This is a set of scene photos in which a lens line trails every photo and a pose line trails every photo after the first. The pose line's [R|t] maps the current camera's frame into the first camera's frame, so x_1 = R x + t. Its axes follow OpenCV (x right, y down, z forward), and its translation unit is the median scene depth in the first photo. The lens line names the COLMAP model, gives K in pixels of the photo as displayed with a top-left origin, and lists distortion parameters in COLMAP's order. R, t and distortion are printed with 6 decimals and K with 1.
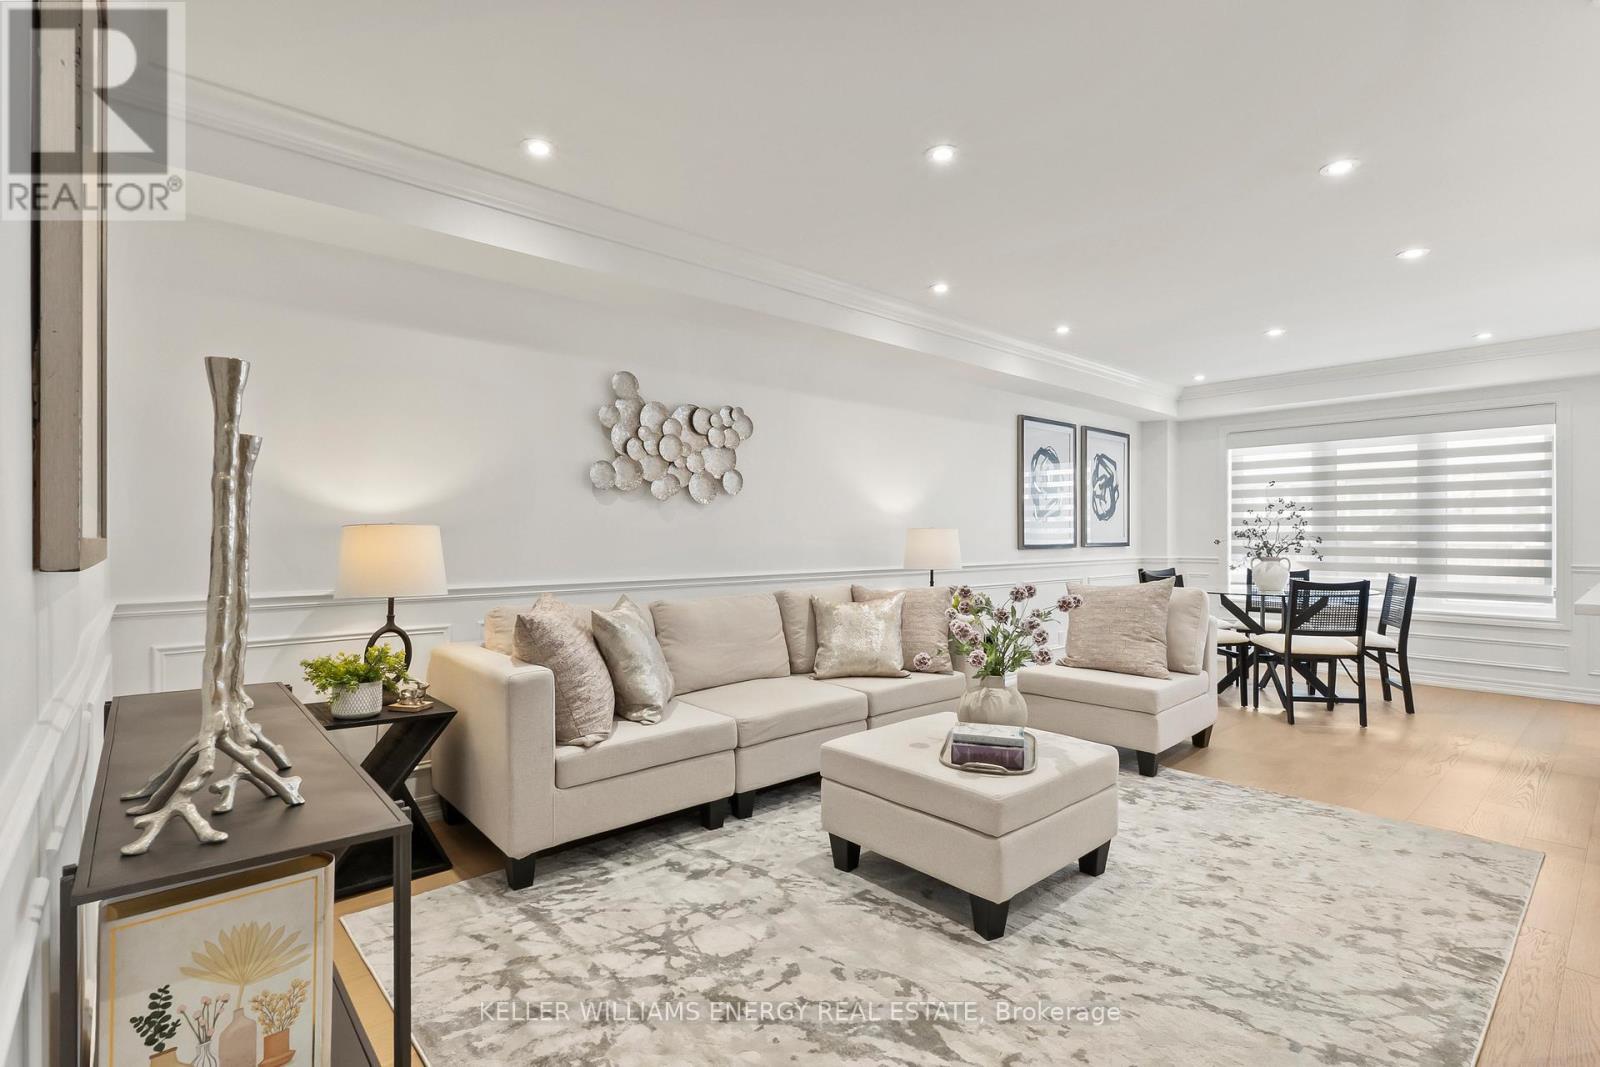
lens RADIAL K [[757.7, 0, 801.4], [0, 757.7, 535.1], [0, 0, 1]] dist [0.004009, 0.001539]
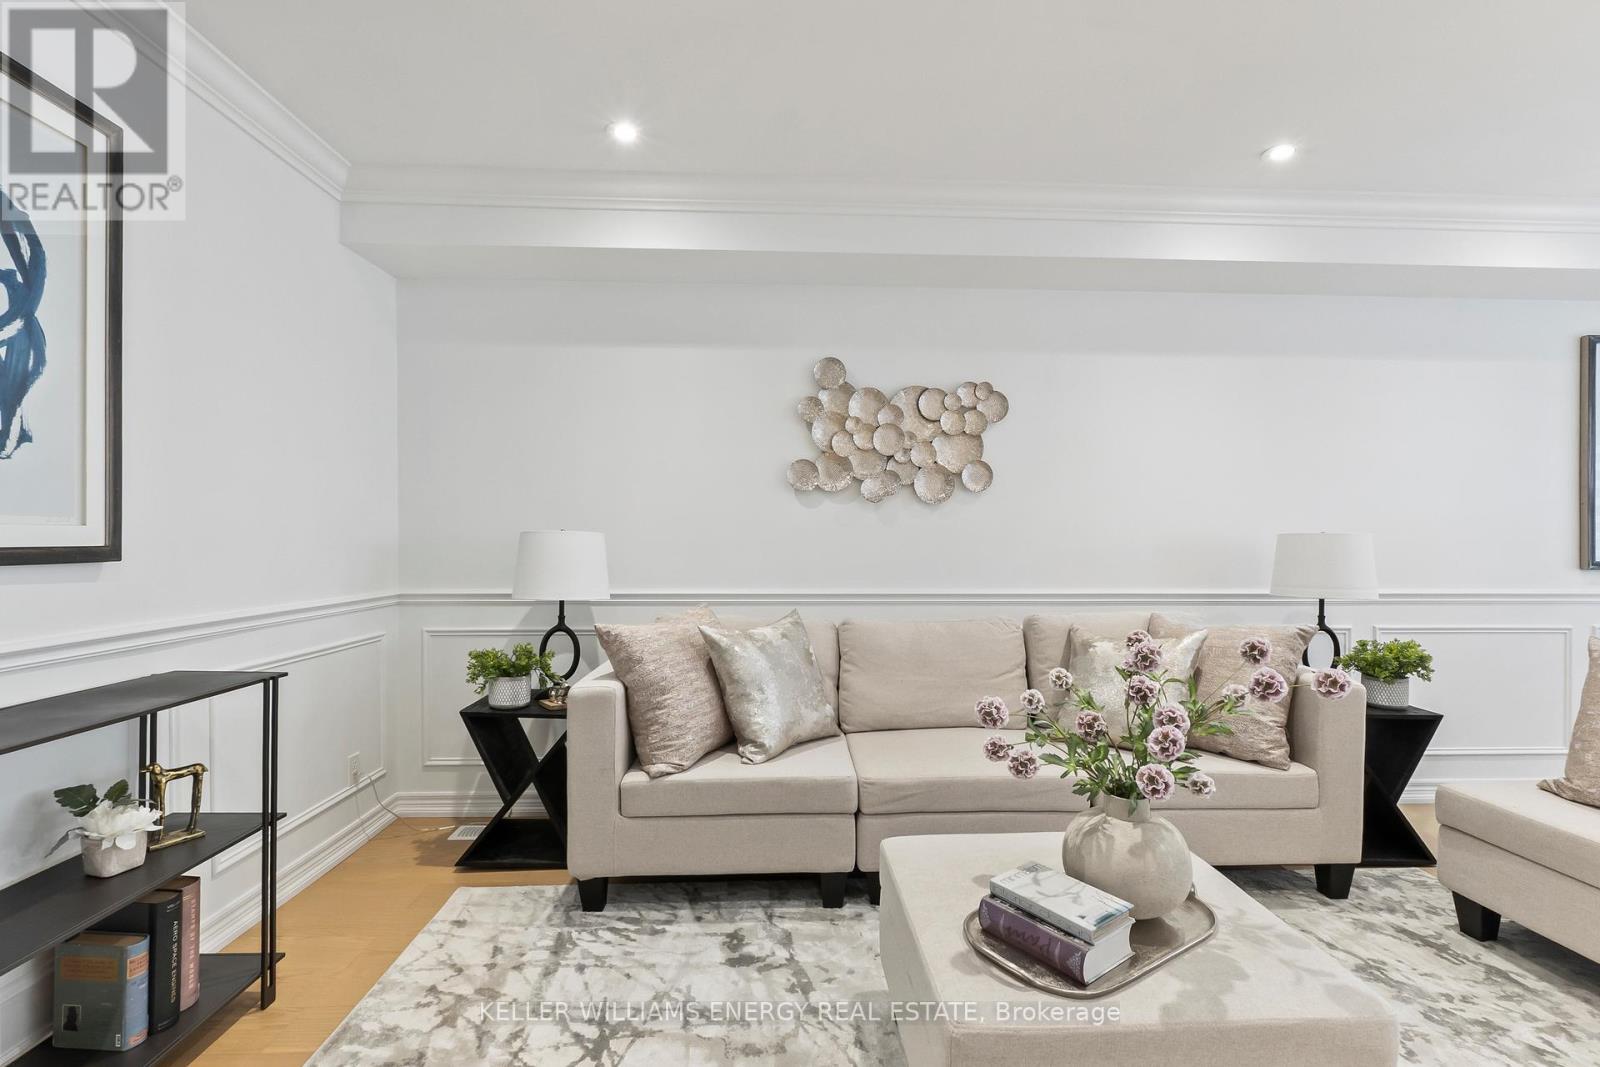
lens RADIAL K [[757.7, 0, 804.4], [0, 757.7, 537.9], [0, 0, 1]] dist [0.004009, 0.001539]
pose [[0.780558, 0.004899, -0.625064, 0.380686], [-0.003928, 0.999988, 0.002933, -0.008580], [0.625071, 0.000166, 0.780568, 0.364429]]
